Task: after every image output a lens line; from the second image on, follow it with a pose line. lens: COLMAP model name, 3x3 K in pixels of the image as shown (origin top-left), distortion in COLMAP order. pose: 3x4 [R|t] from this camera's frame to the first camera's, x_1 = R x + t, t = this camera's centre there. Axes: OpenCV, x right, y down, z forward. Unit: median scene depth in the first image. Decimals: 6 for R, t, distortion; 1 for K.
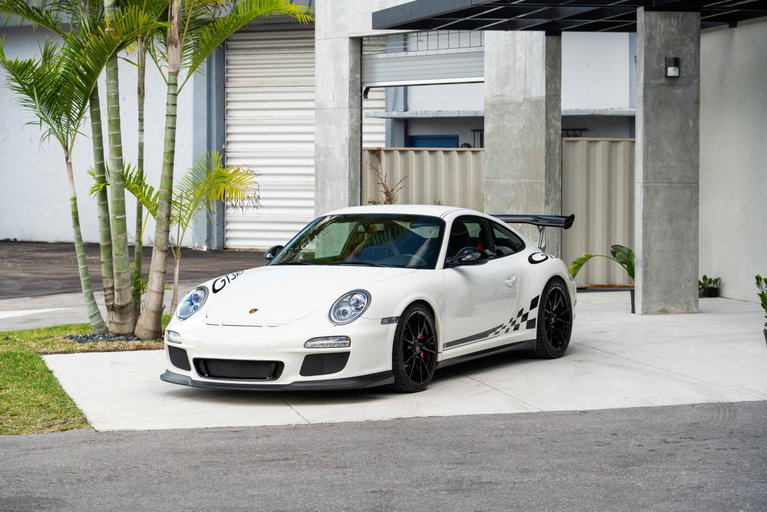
lens RADIAL K [[1902.2, 0, 383.5], [0, 1902.2, 256.0], [0, 0, 1]] dist [0.056303, 0.064814]
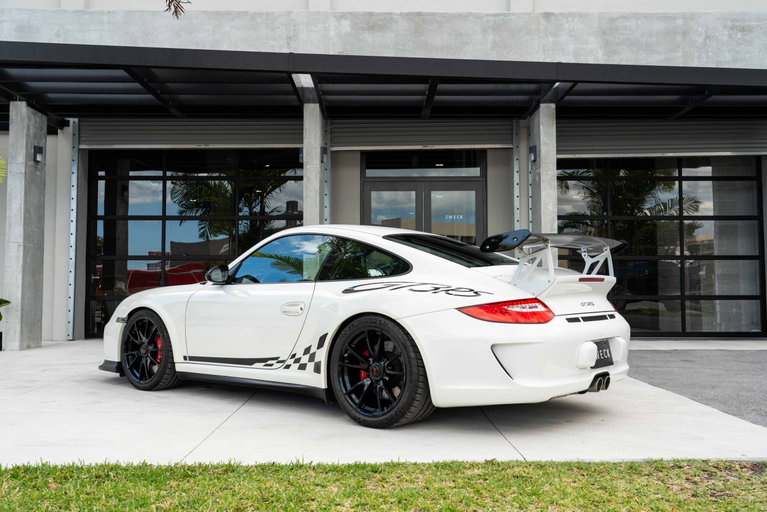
lens RADIAL K [[752.7, 0, 386.2], [0, 752.7, 255.6], [0, 0, 1]] dist [0.046169, -0.025018]
pose [[0.188916, 0.053968, 0.980509, -0.301805], [0.044227, 0.997008, -0.063398, 0.011739], [-0.980997, 0.055342, 0.185963, 0.679531]]
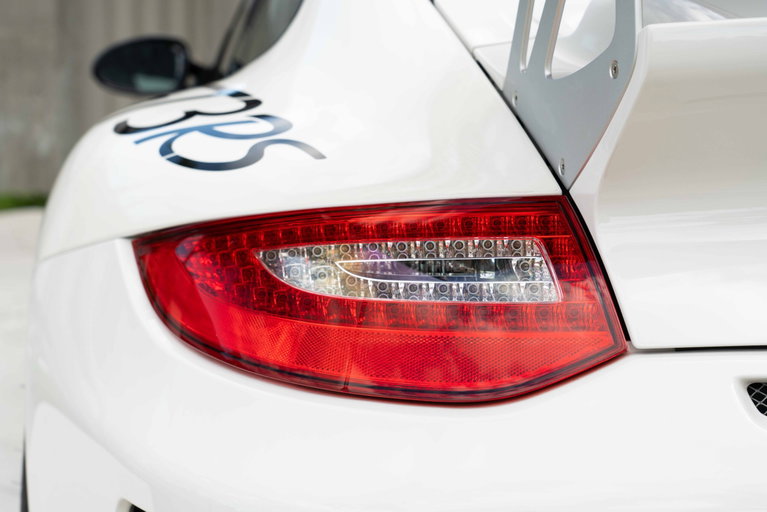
lens RADIAL K [[1401.9, 0, 383.5], [0, 1401.9, 256.0], [0, 0, 1]] dist [0.000654, -0.010458]
pose [[0.825056, -0.054391, 0.562427, -0.112197], [0.022951, 0.997761, 0.062824, 0.010780], [-0.564585, -0.038925, 0.824457, 0.636995]]
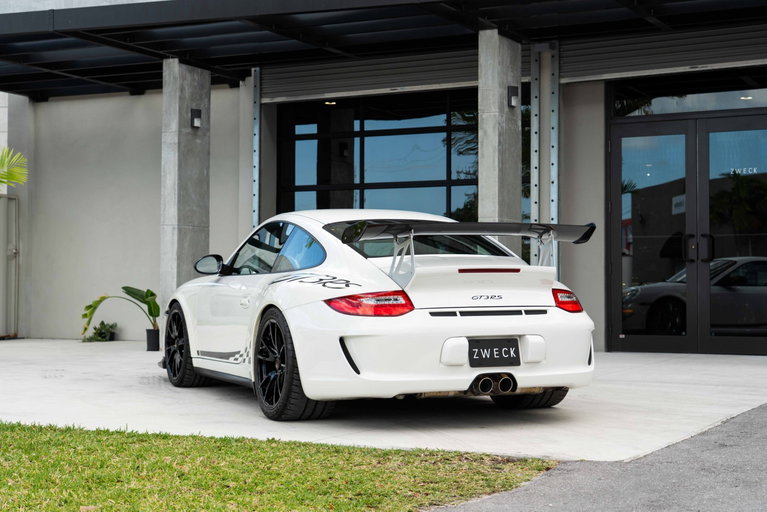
lens RADIAL K [[1350.9, 0, 383.5], [0, 1350.9, 256.0], [0, 0, 1]] dist [0.079664, 0.100150]
pose [[0.629025, 0.024296, 0.777005, -0.372423], [0.029264, 0.998063, -0.054899, 0.023072], [-0.776834, 0.057271, 0.627096, 0.445413]]
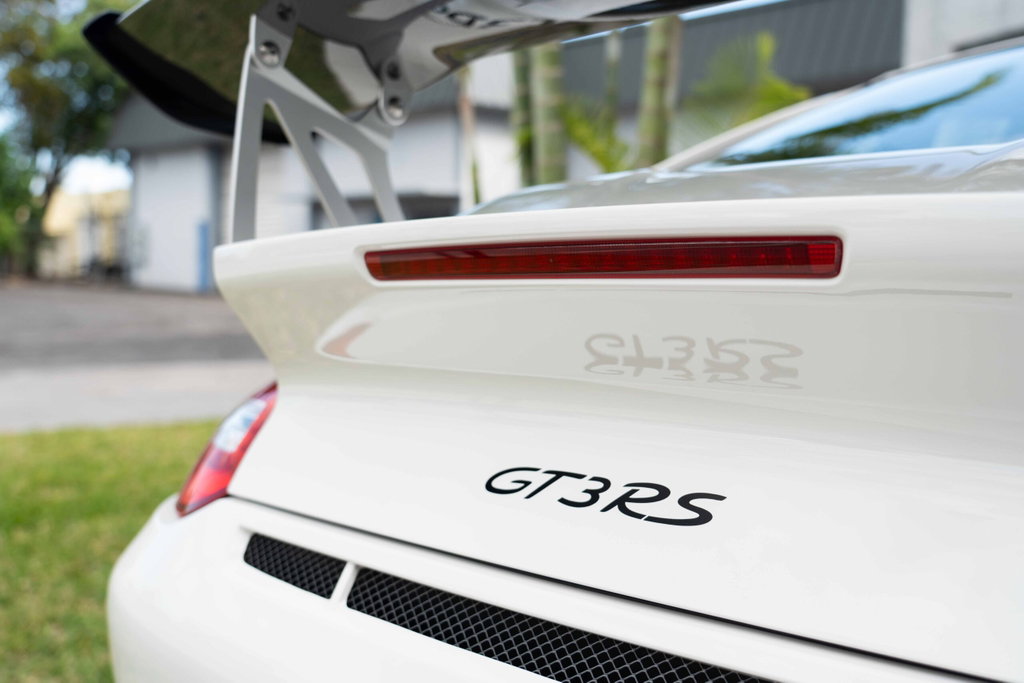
lens RADIAL K [[1192.9, 0, 512.0], [0, 1192.9, 341.5], [0, 0, 1]] dist [0.090869, 0.003141]
pose [[0.948602, 0.025033, -0.315481, -0.047784], [-0.020814, 0.999643, 0.016737, 0.009168], [0.315787, -0.009310, 0.948784, 0.624974]]
